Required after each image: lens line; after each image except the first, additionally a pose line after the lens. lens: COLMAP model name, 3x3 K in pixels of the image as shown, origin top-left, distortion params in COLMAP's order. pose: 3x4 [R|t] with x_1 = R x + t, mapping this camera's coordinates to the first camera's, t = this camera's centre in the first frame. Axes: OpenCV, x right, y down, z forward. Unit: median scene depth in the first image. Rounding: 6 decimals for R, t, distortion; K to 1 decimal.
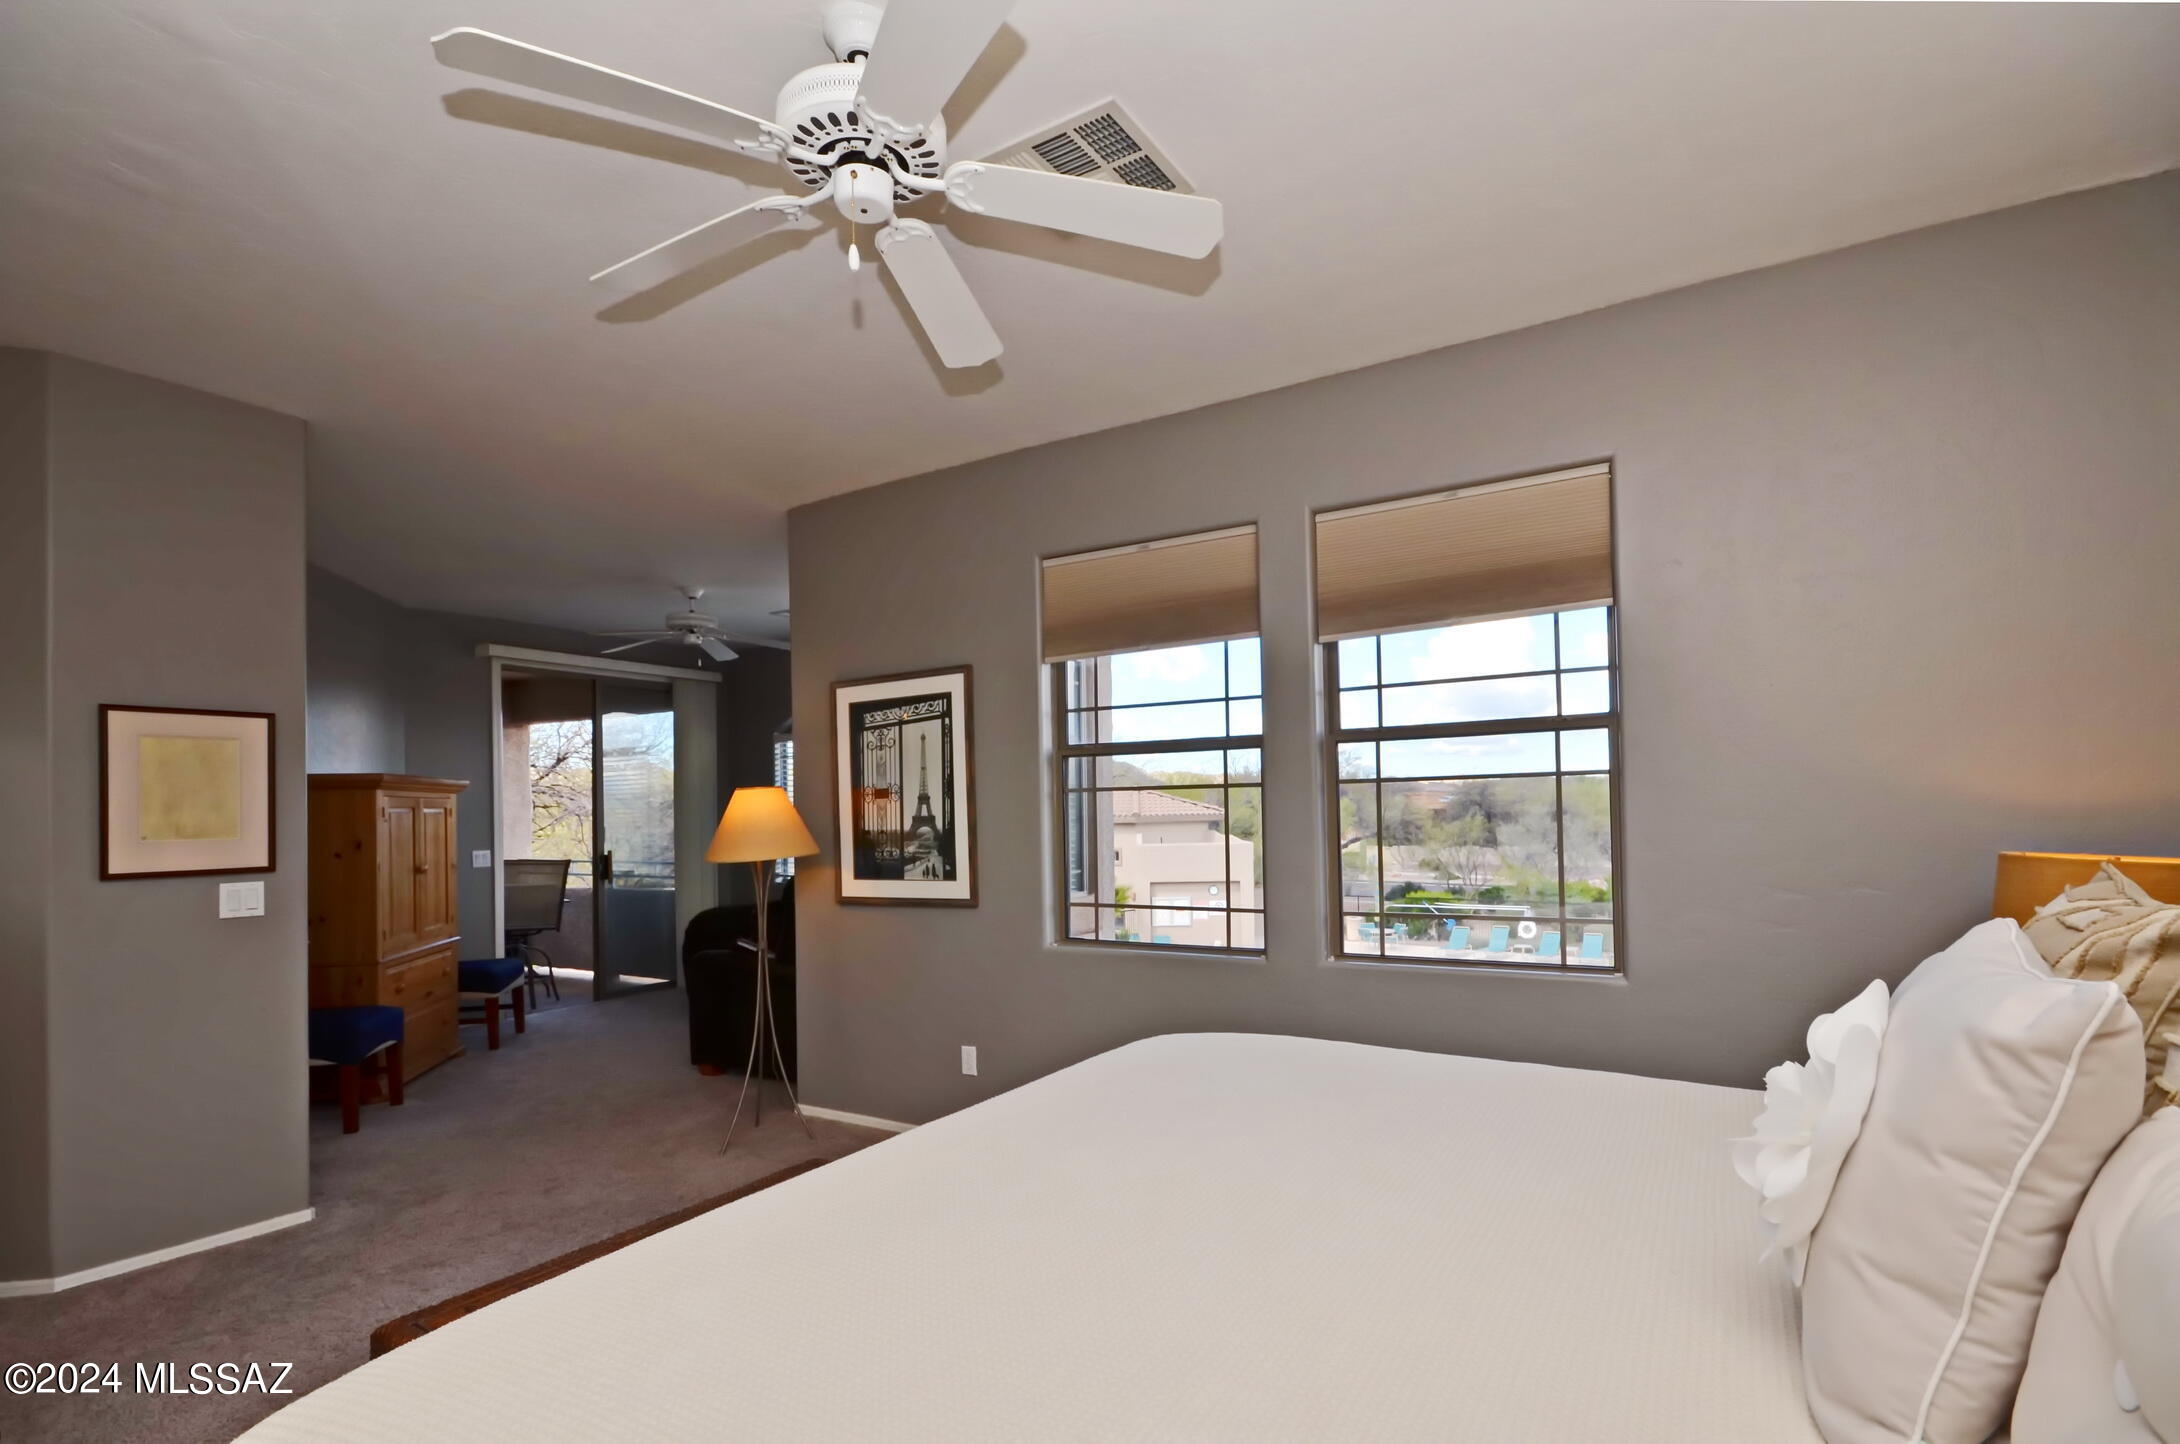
lens RADIAL K [[1033.3, 0, 1097.0], [0, 1033.3, 756.0], [0, 0, 1]] dist [-0.002790, -0.000364]
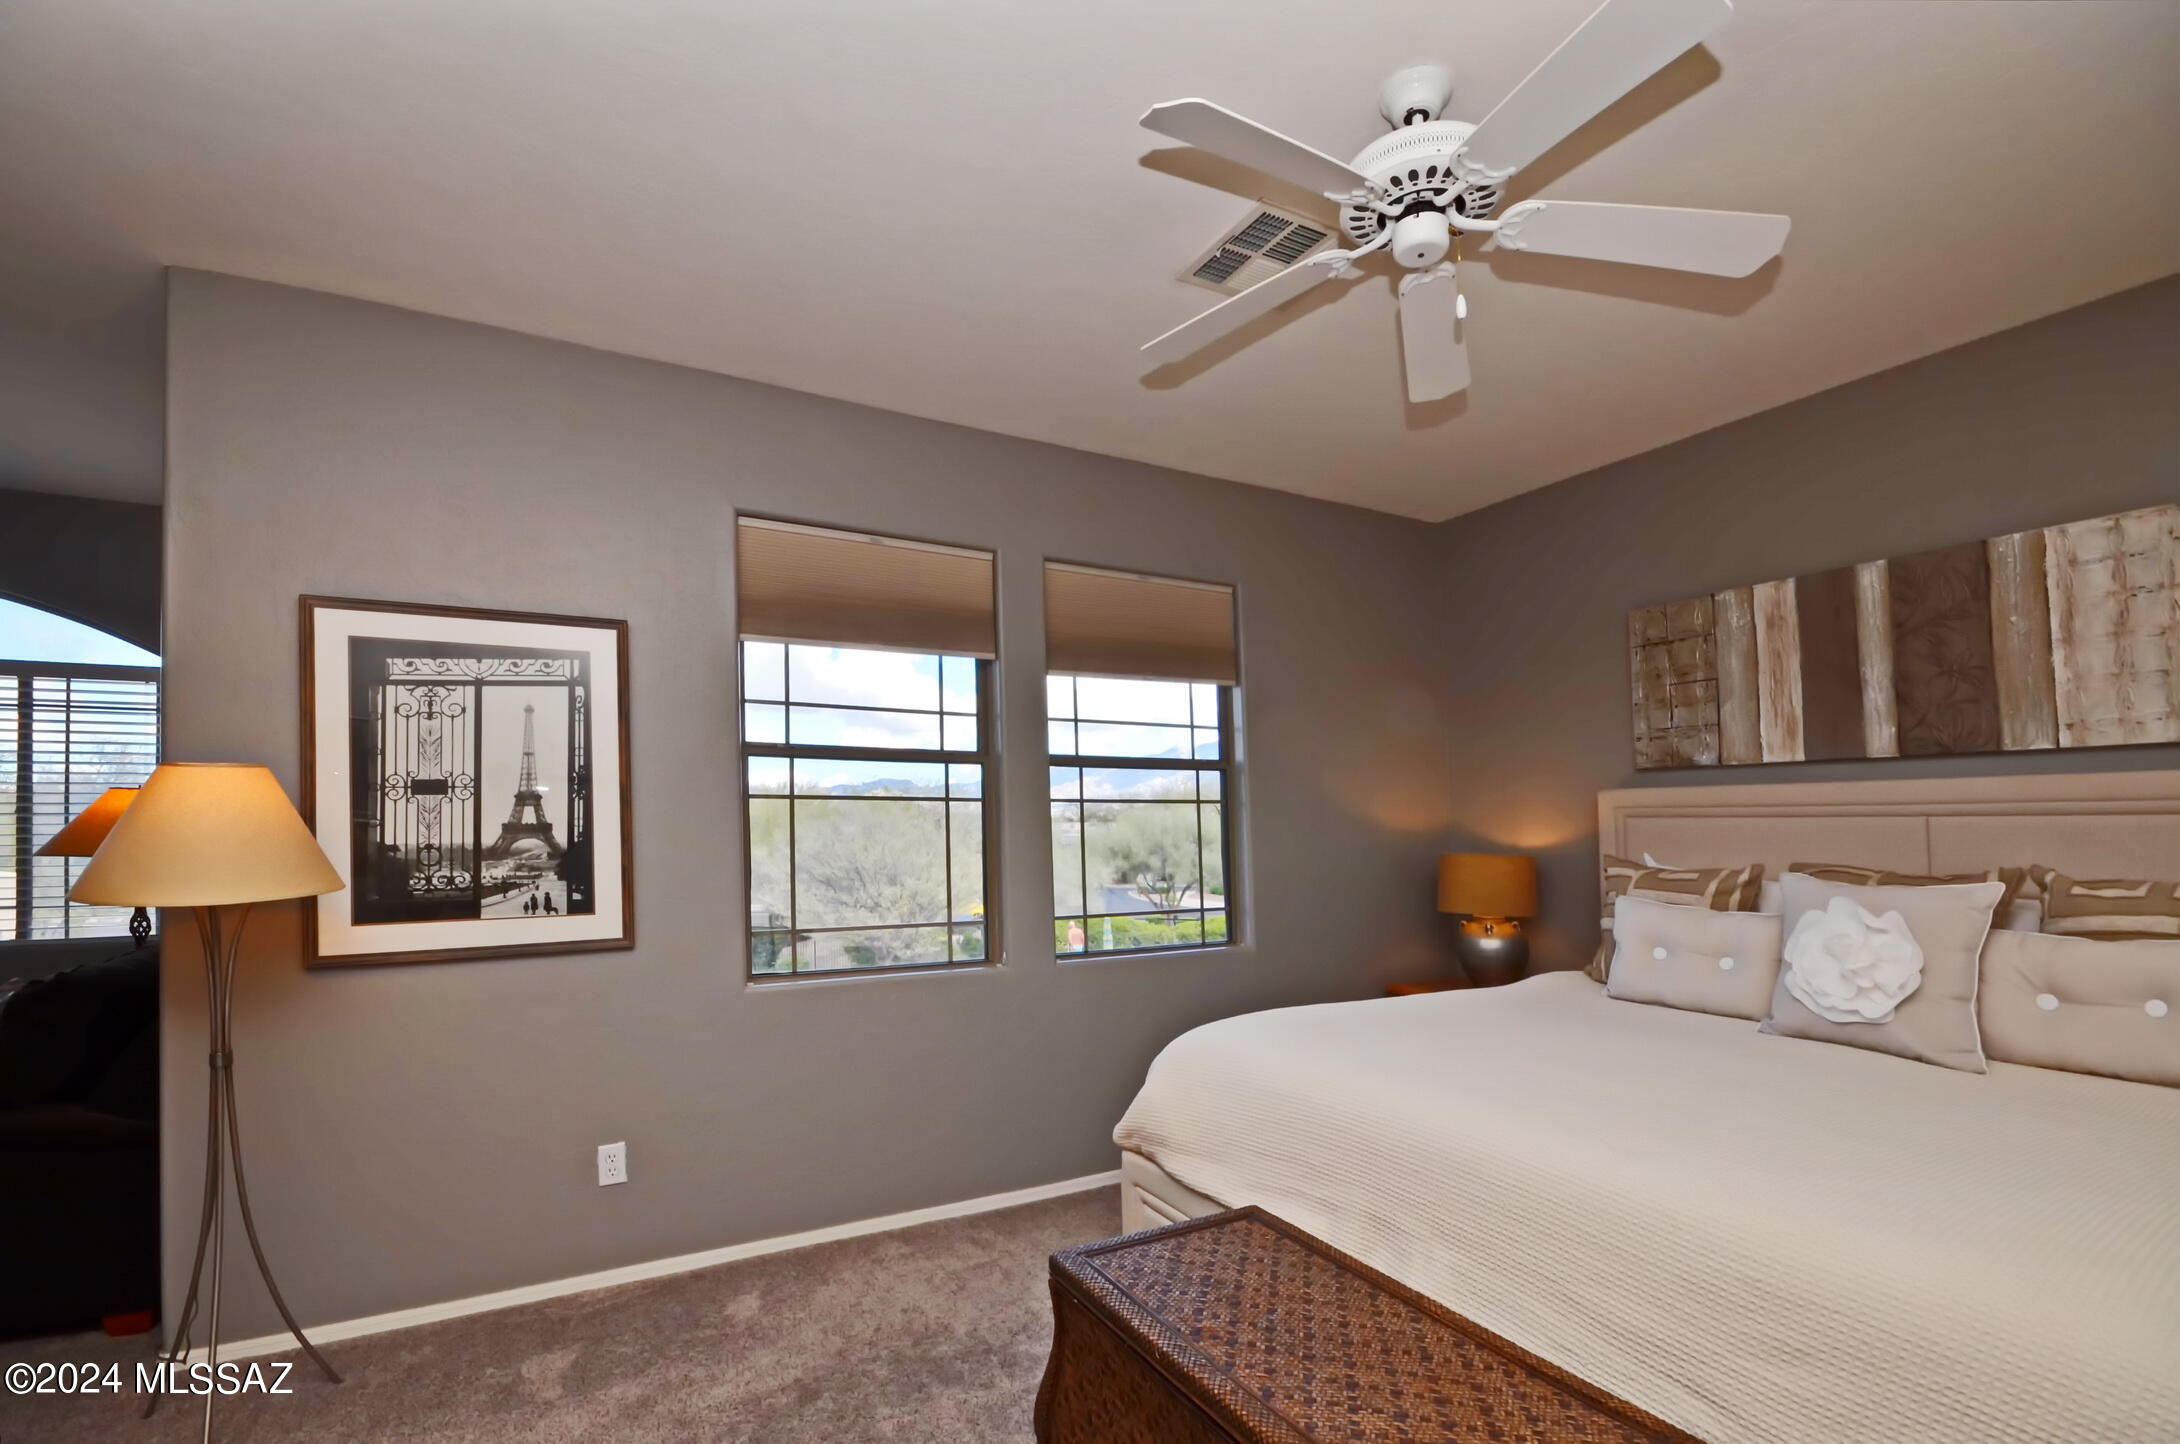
lens RADIAL K [[1012.3, 0, 1090.0], [0, 1012.3, 722.0], [0, 0, 1]] dist [0.000207, -0.000053]
pose [[0.474193, 0.107364, 0.873850, -0.588232], [-0.056686, 0.994200, -0.091390, 0.031577], [-0.878594, -0.006199, 0.477529, 0.352116]]
